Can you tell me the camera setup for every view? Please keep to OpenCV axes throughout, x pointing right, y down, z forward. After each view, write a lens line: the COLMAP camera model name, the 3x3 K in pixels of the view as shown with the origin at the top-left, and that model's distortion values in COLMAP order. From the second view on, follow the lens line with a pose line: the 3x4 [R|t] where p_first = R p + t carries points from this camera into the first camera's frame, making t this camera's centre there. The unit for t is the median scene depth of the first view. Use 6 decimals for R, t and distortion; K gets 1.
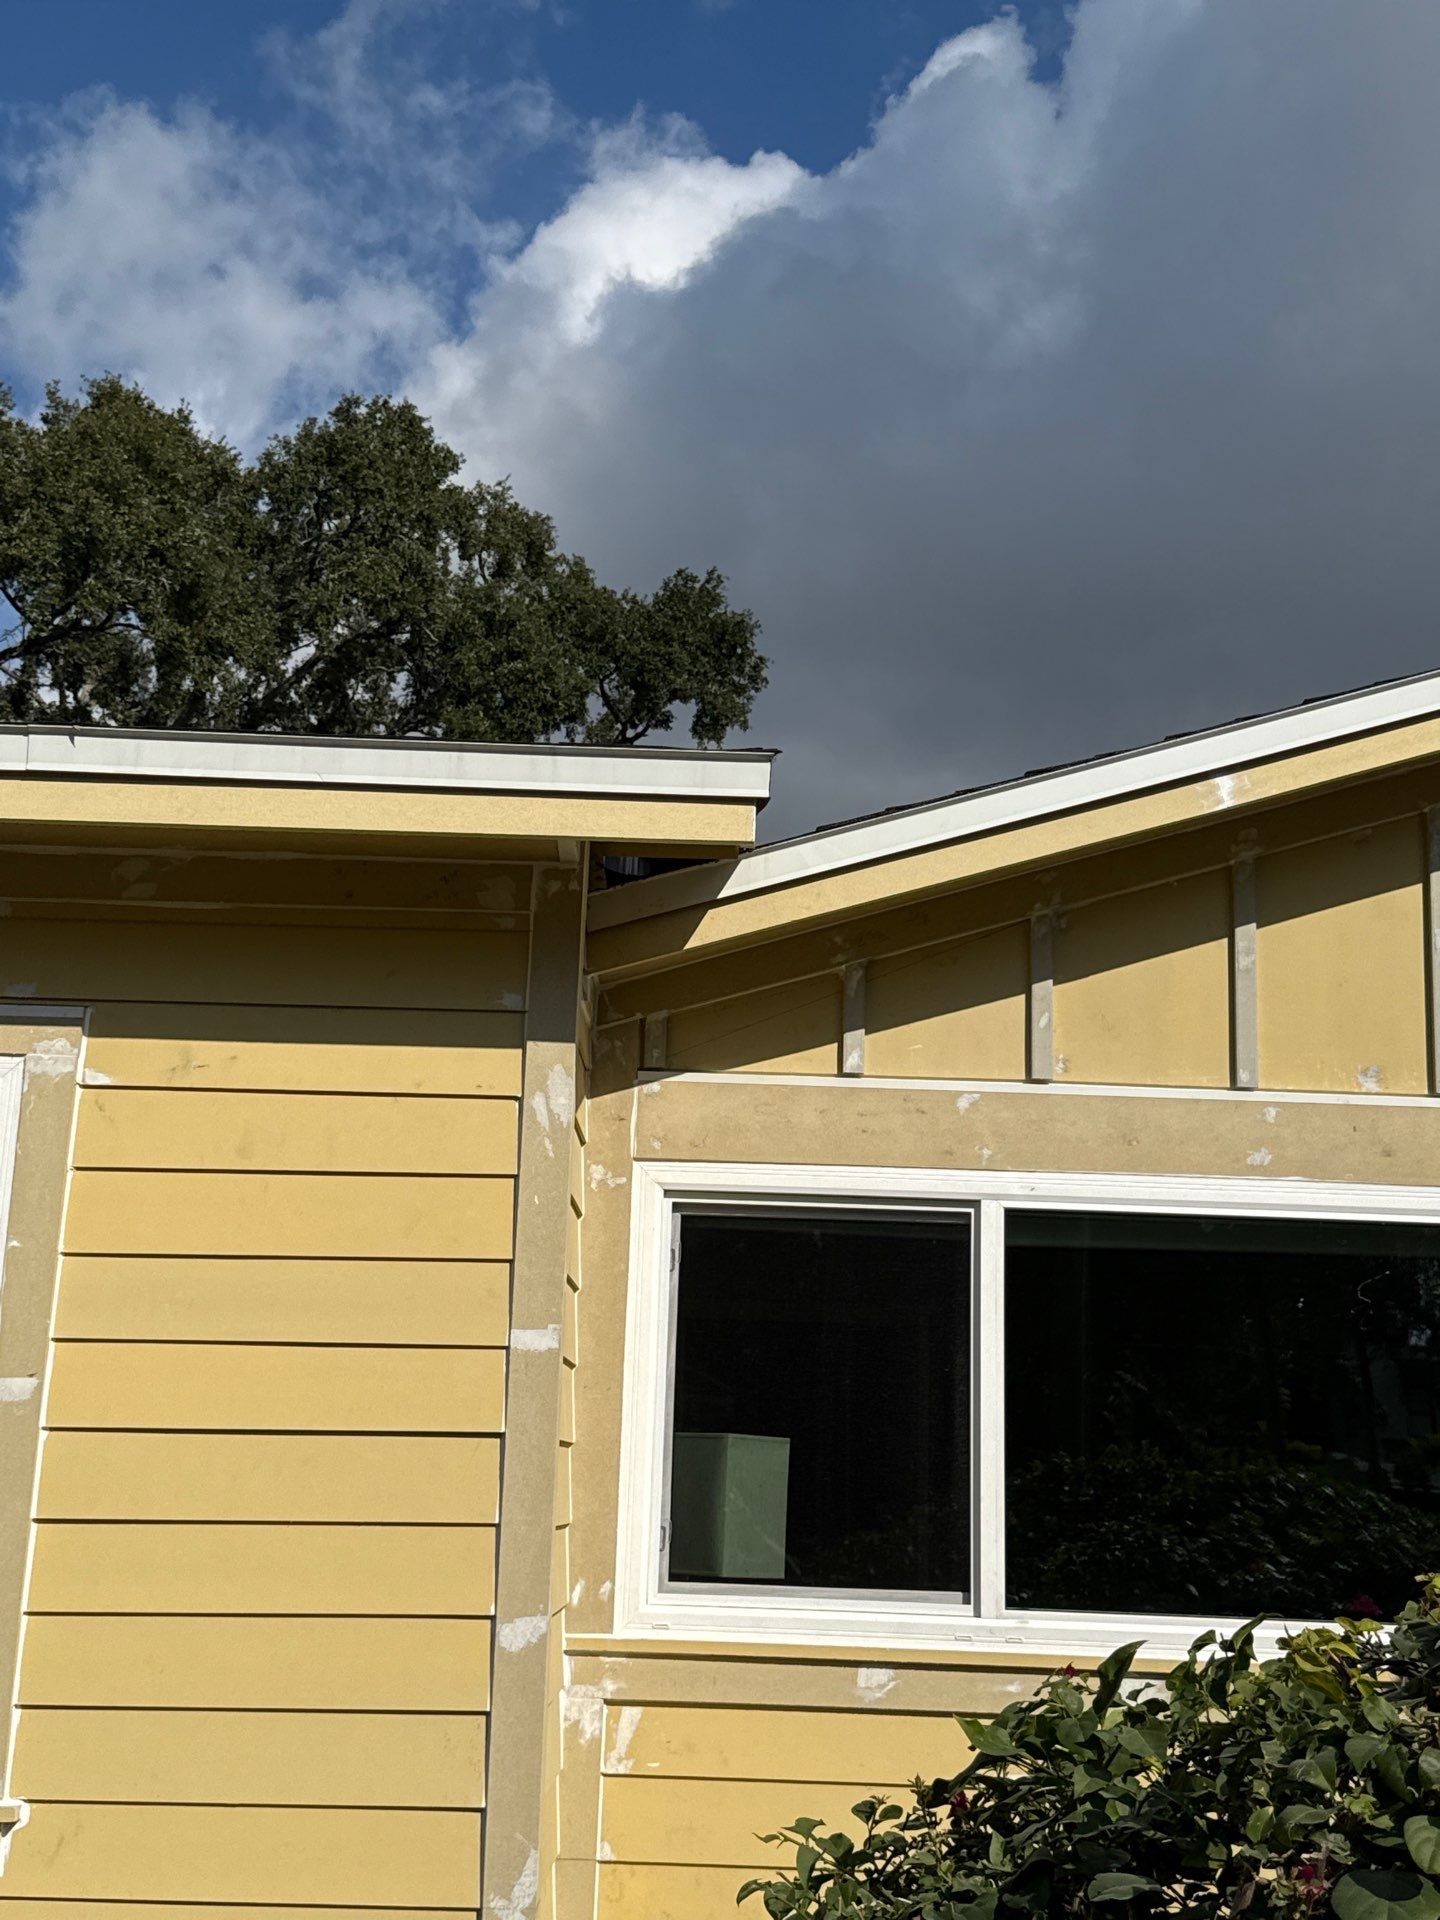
lens RADIAL K [[2333.2, 0, 720.7], [0, 2333.2, 968.6], [0, 0, 1]] dist [0.100421, 0.000000]
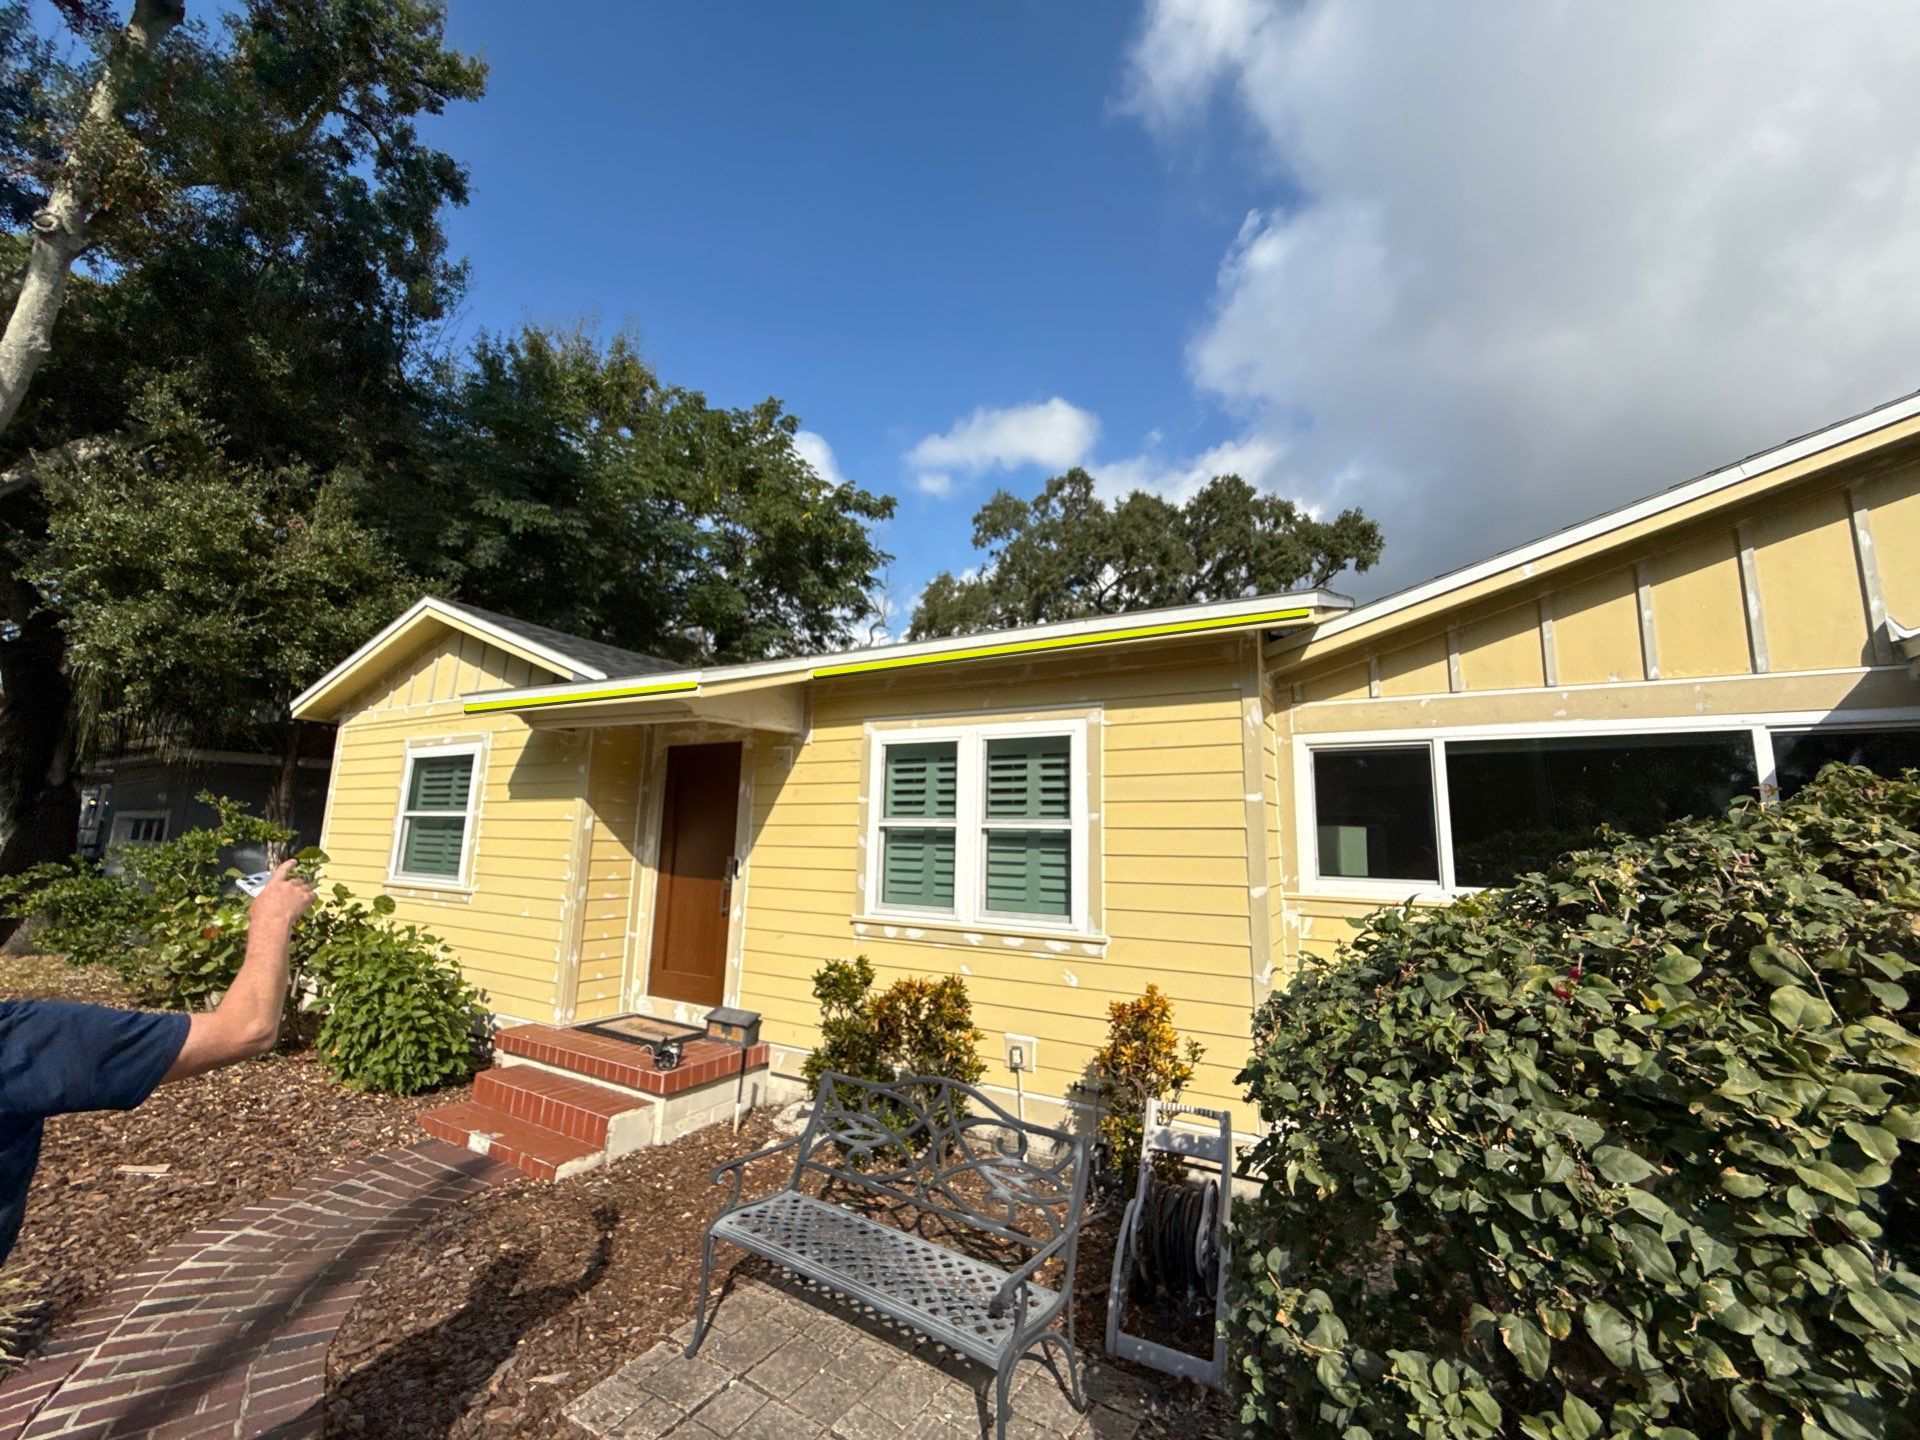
lens RADIAL K [[764.7, 0, 970.0], [0, 764.7, 719.9], [0, 0, 1]] dist [0.000811, 0.000539]
pose [[0.870711, -0.088496, -0.483768, 0.074689], [0.114716, 0.993089, 0.024805, -0.005387], [0.478229, -0.077094, 0.874845, -0.024065]]
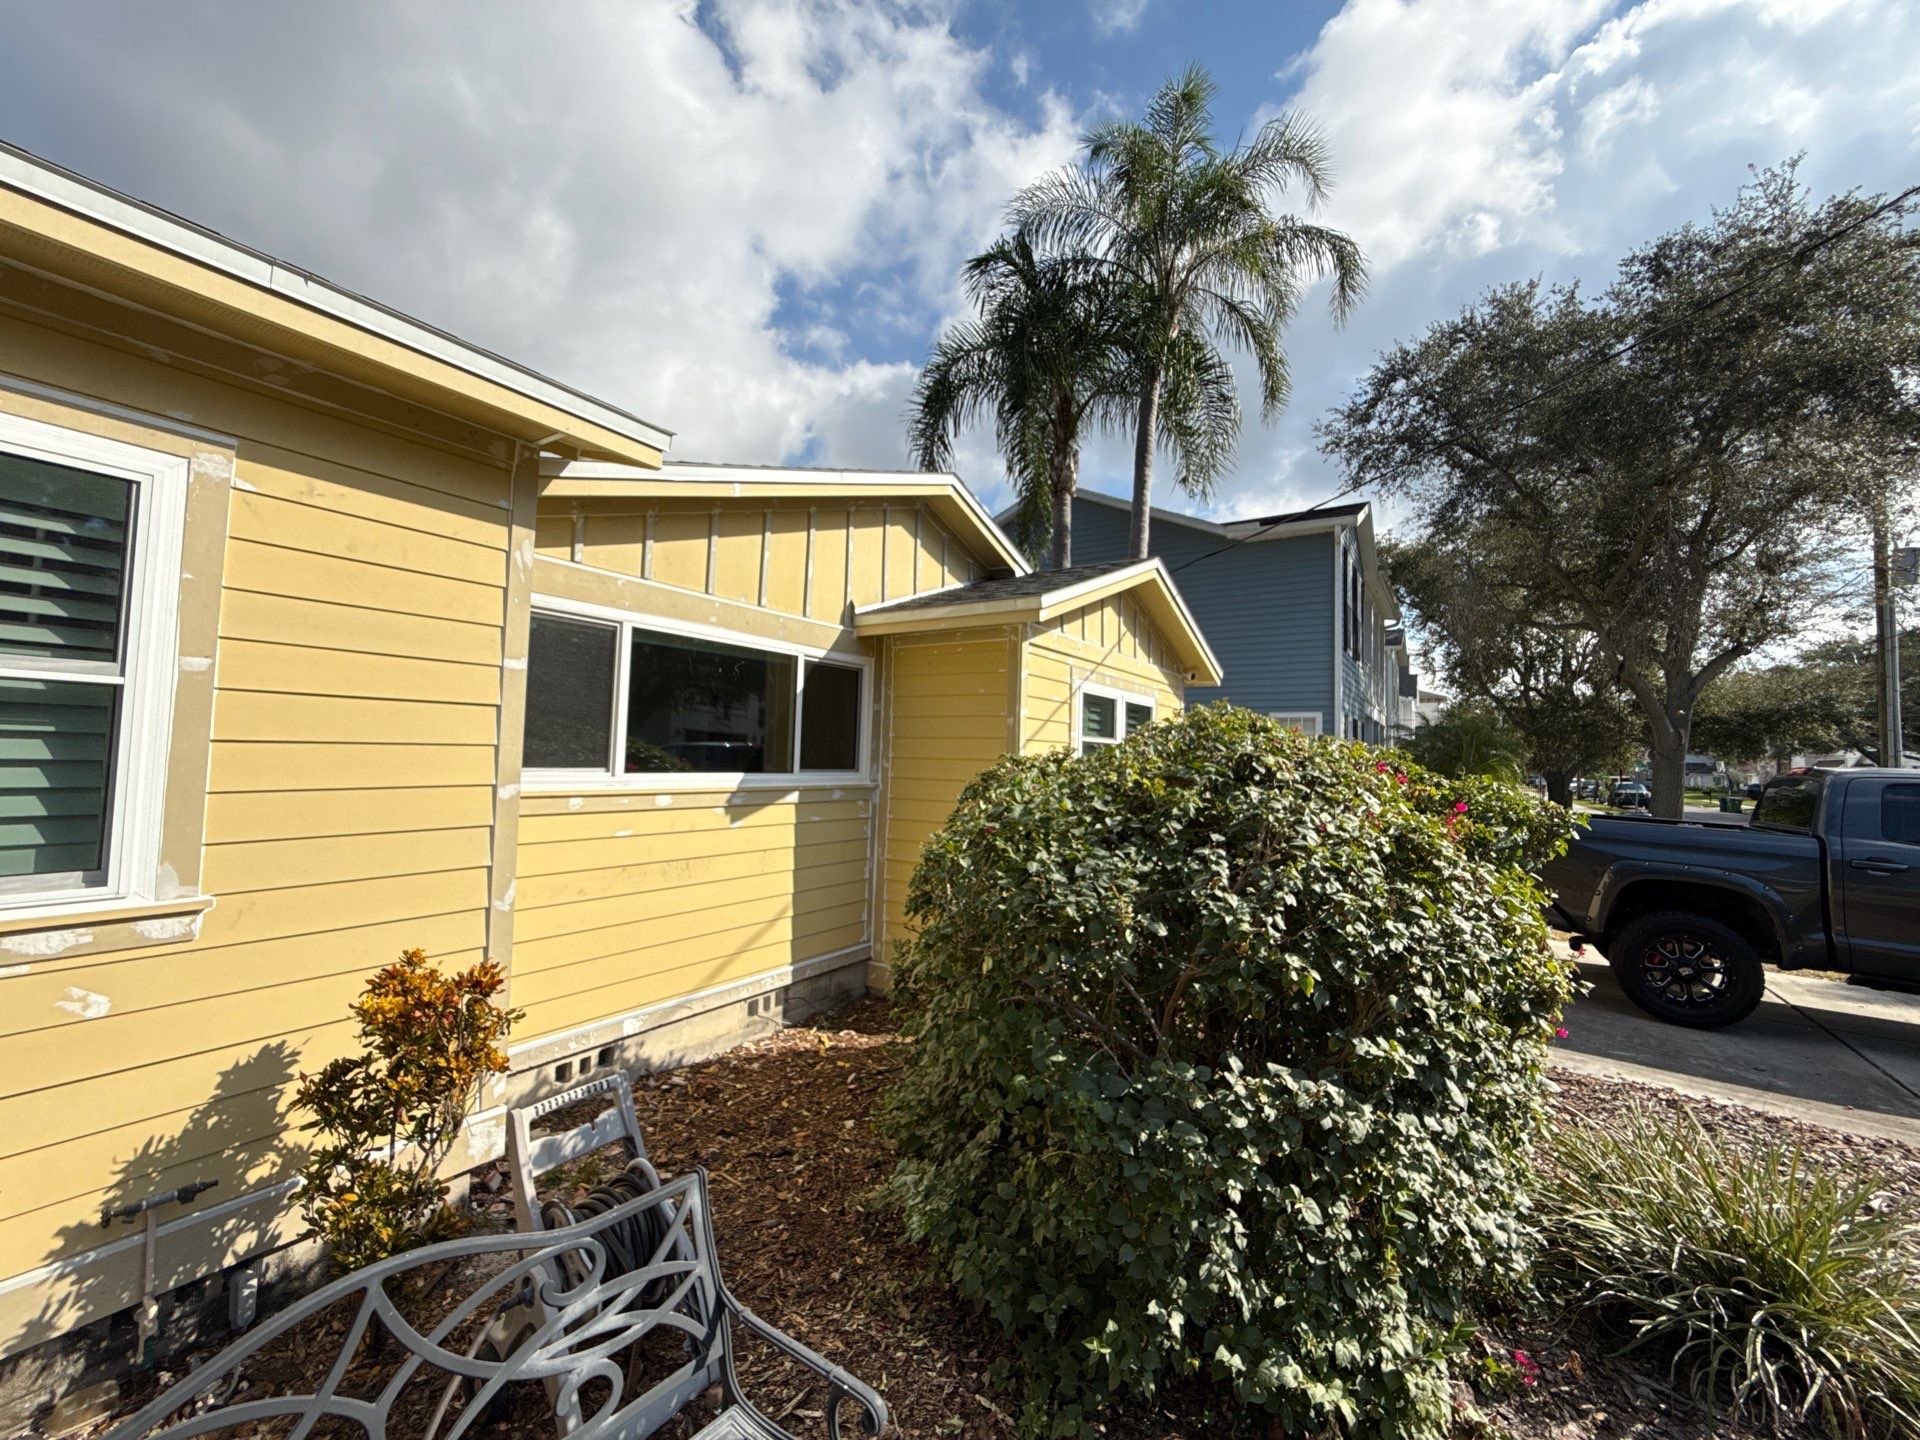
lens RADIAL K [[764.7, 0, 949.8], [0, 764.7, 716.1], [0, 0, 1]] dist [0.000811, 0.000539]
pose [[0.555023, 0.029870, 0.831299, -0.384095], [-0.196371, 0.975814, 0.096046, 0.049345], [-0.808324, -0.216551, 0.547465, 0.228929]]
